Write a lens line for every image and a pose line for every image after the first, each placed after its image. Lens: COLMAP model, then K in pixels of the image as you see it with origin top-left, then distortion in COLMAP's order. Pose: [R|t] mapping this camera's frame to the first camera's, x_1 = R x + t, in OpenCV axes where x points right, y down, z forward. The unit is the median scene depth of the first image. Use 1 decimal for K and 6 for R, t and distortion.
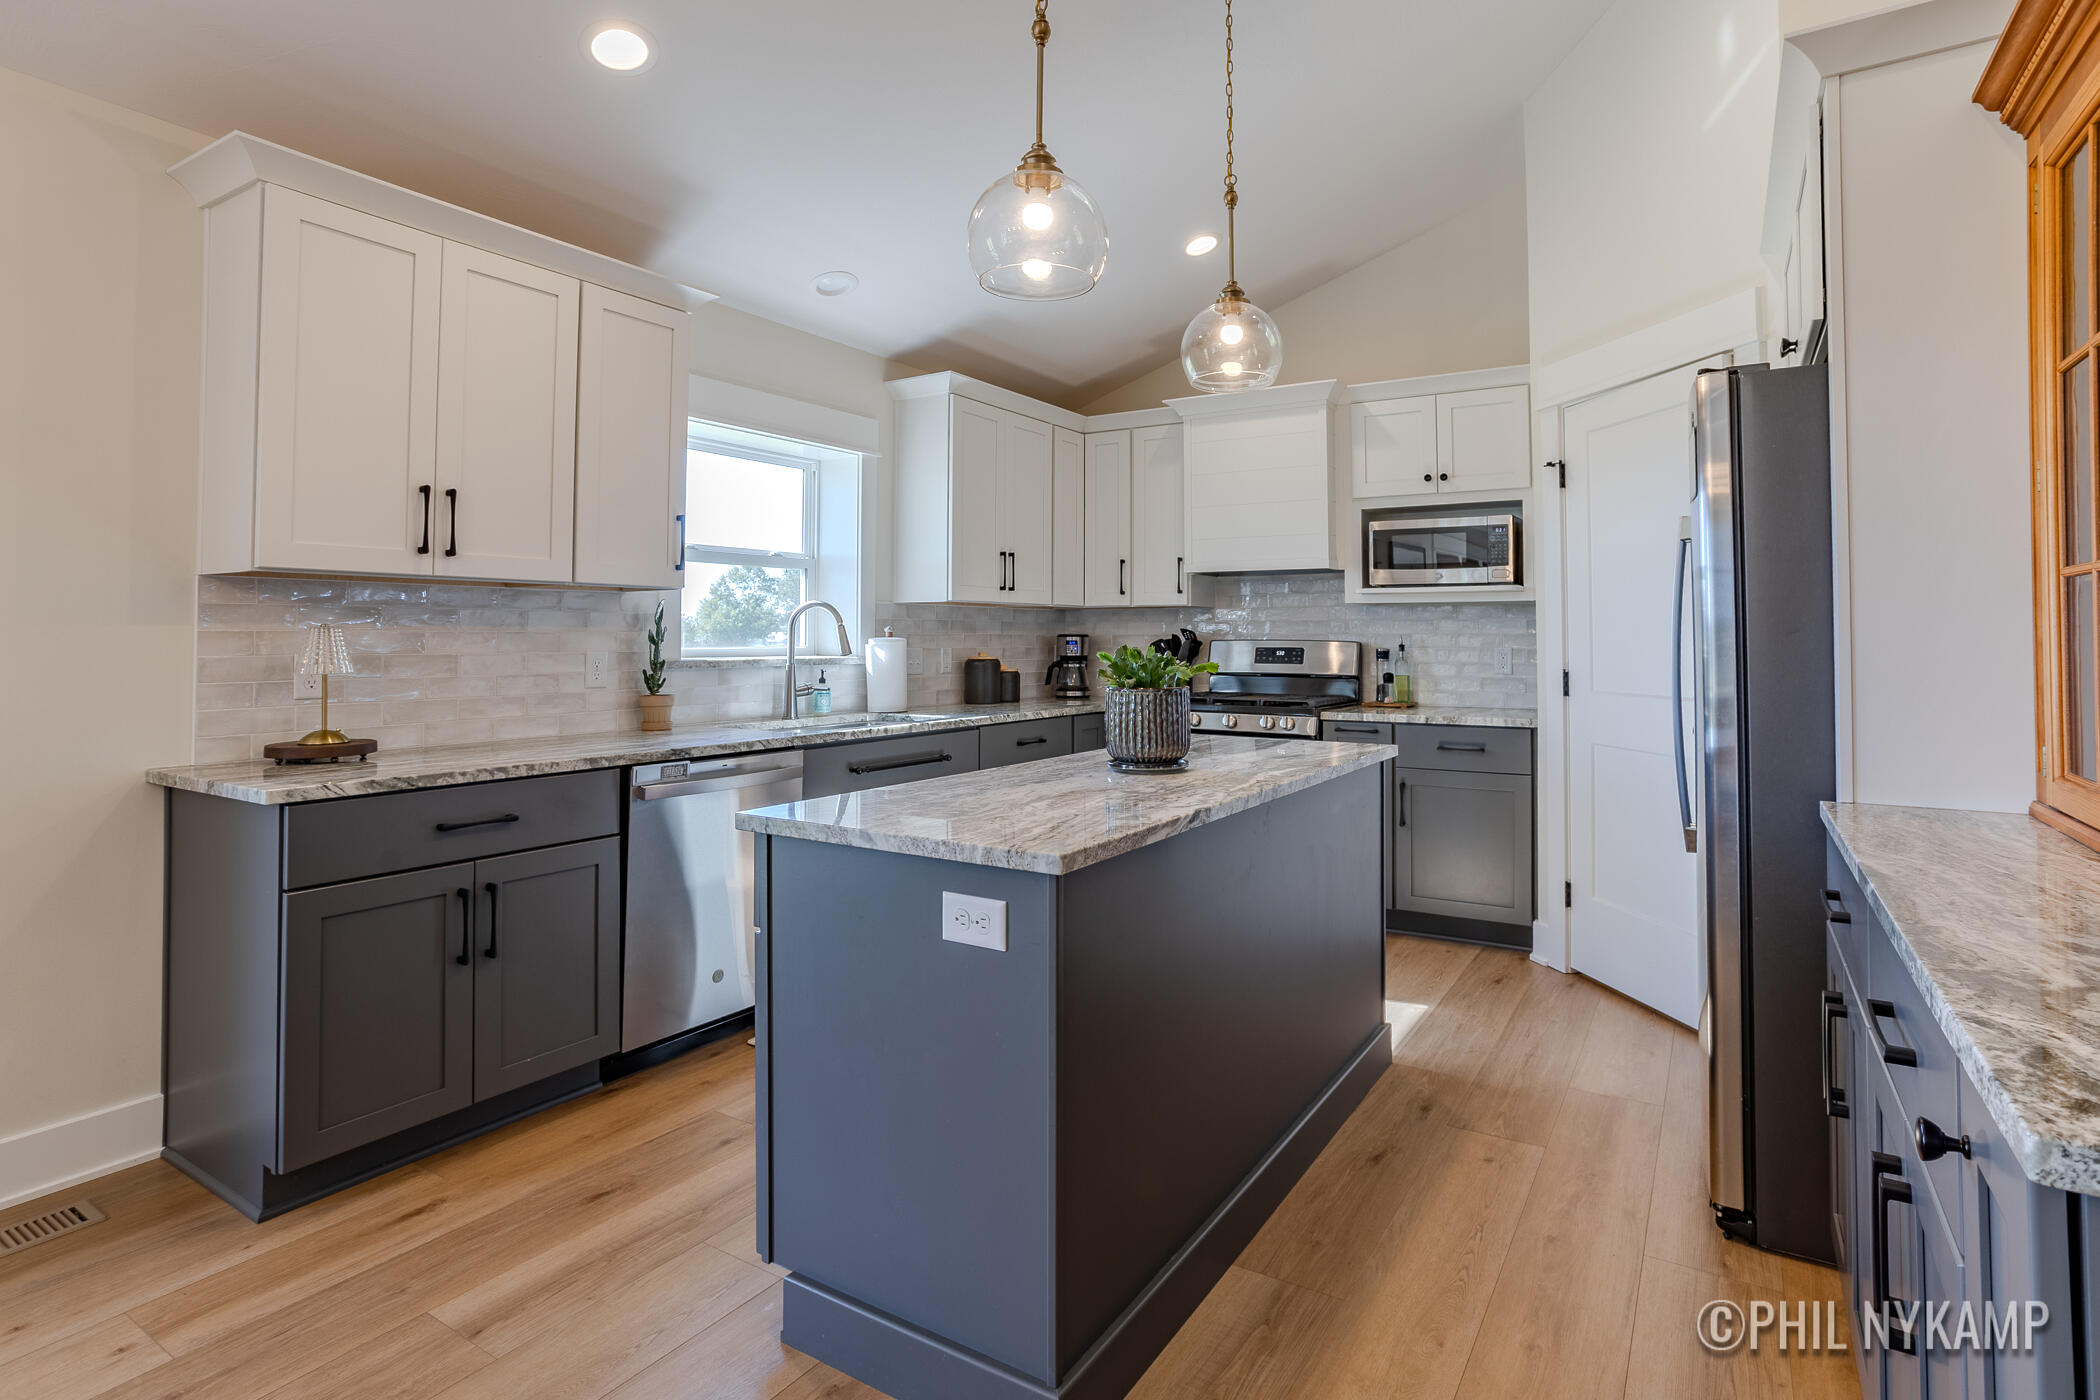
lens RADIAL K [[1073.7, 0, 1058.4], [0, 1073.7, 605.0], [0, 0, 1]] dist [-0.000065, 0.000356]
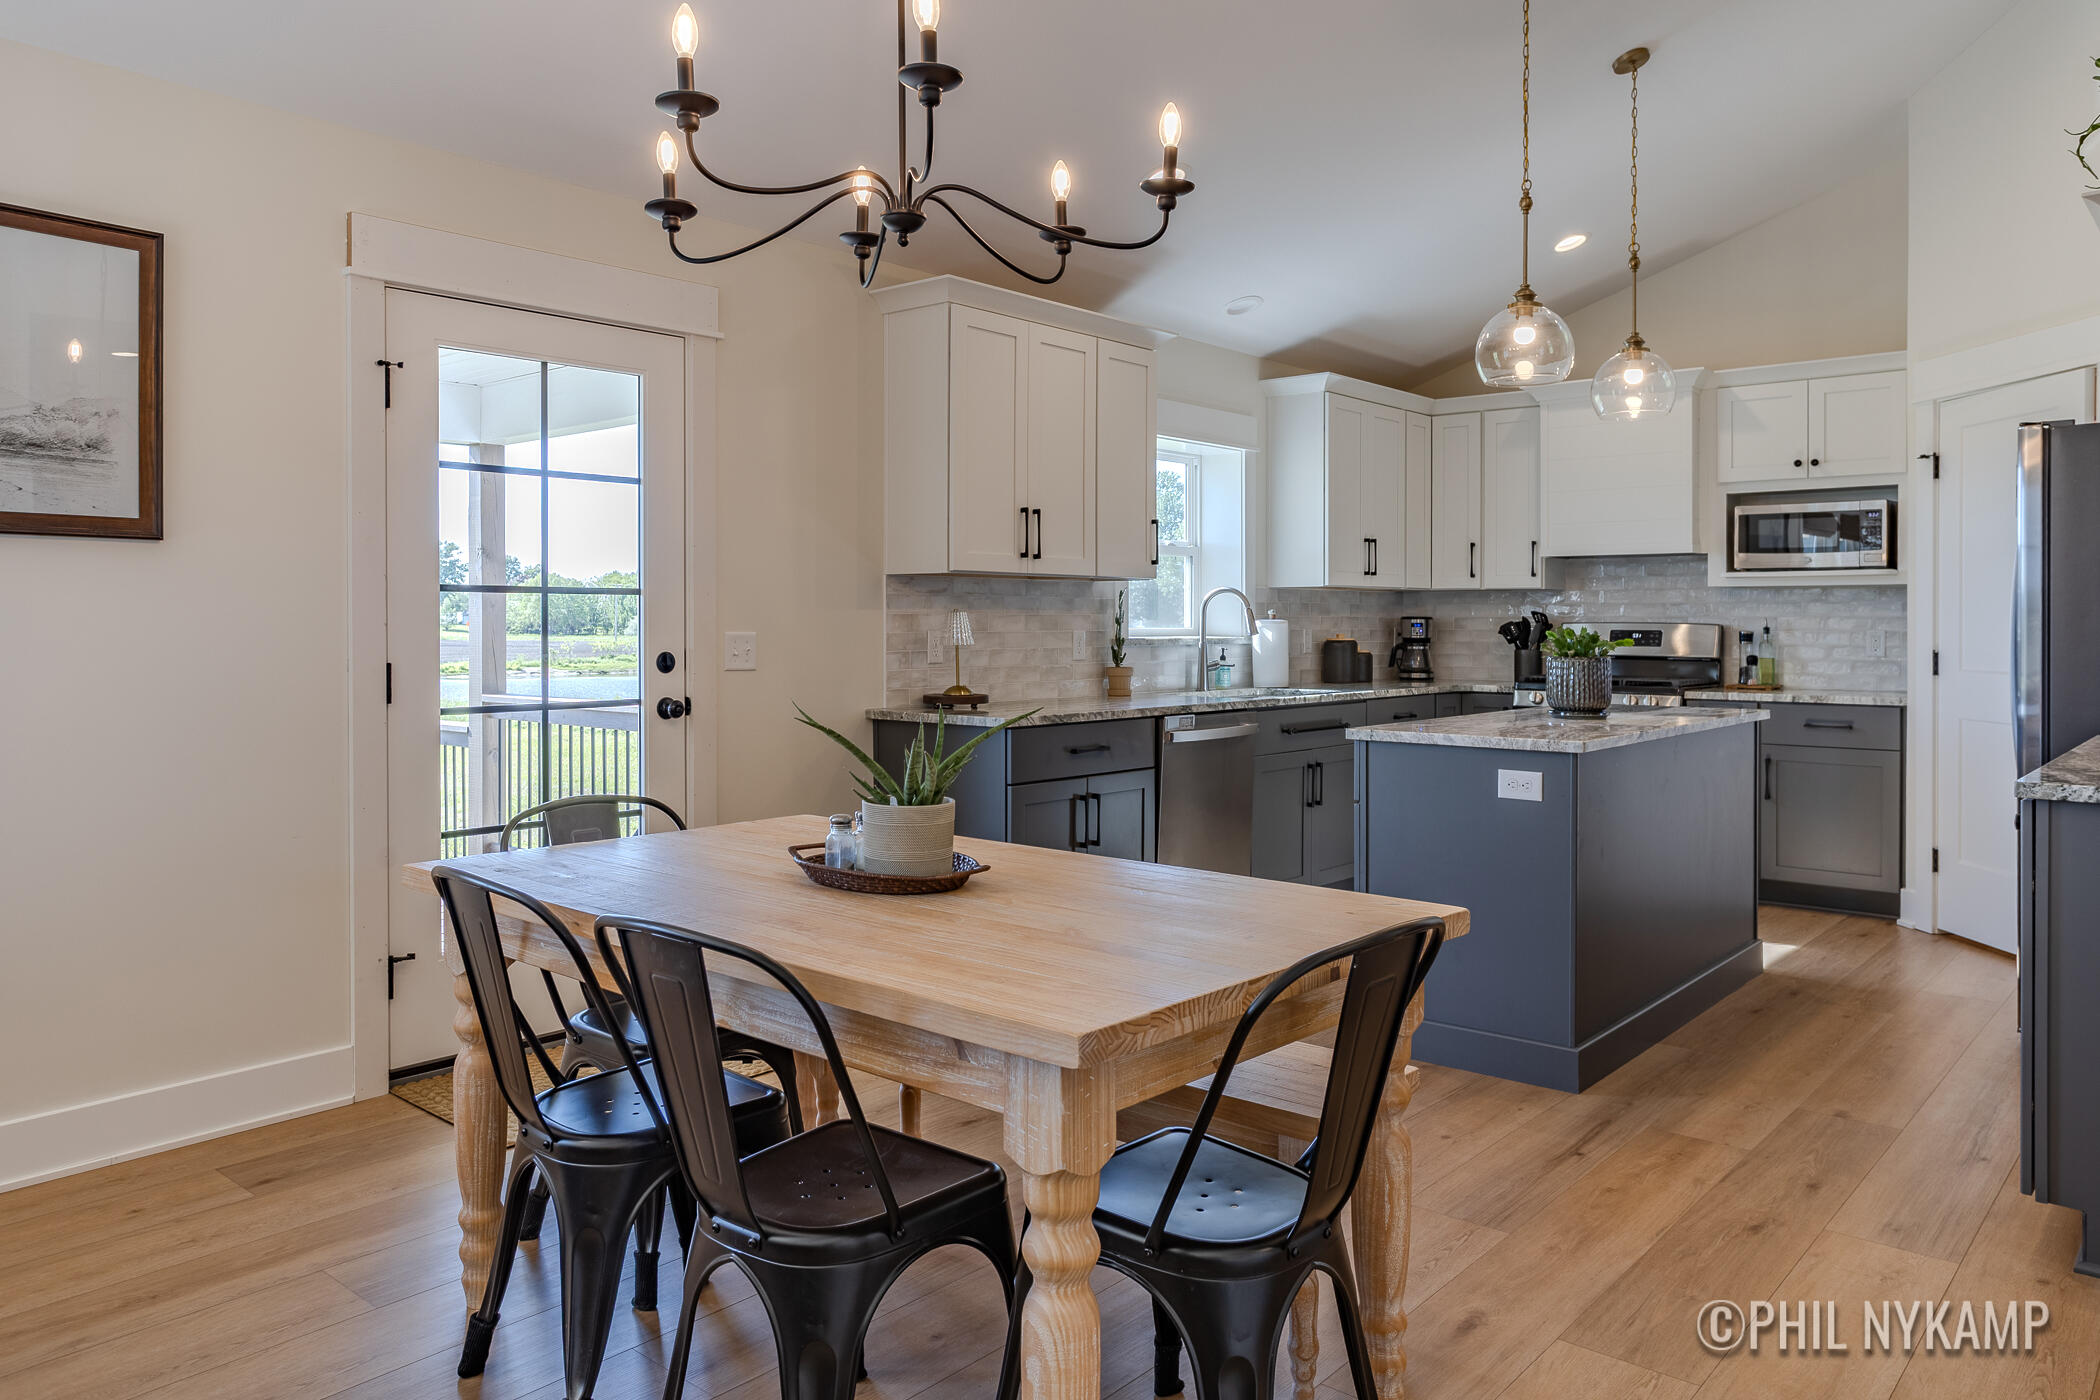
lens RADIAL K [[1454.7, 0, 1096.6], [0, 1454.7, 623.1], [0, 0, 1]] dist [0.060478, 0.002180]
pose [[0.994322, 0.001505, -0.106405, -0.157255], [0.001975, 0.999467, 0.032596, -0.013151], [0.106397, -0.032622, 0.993788, -0.436556]]
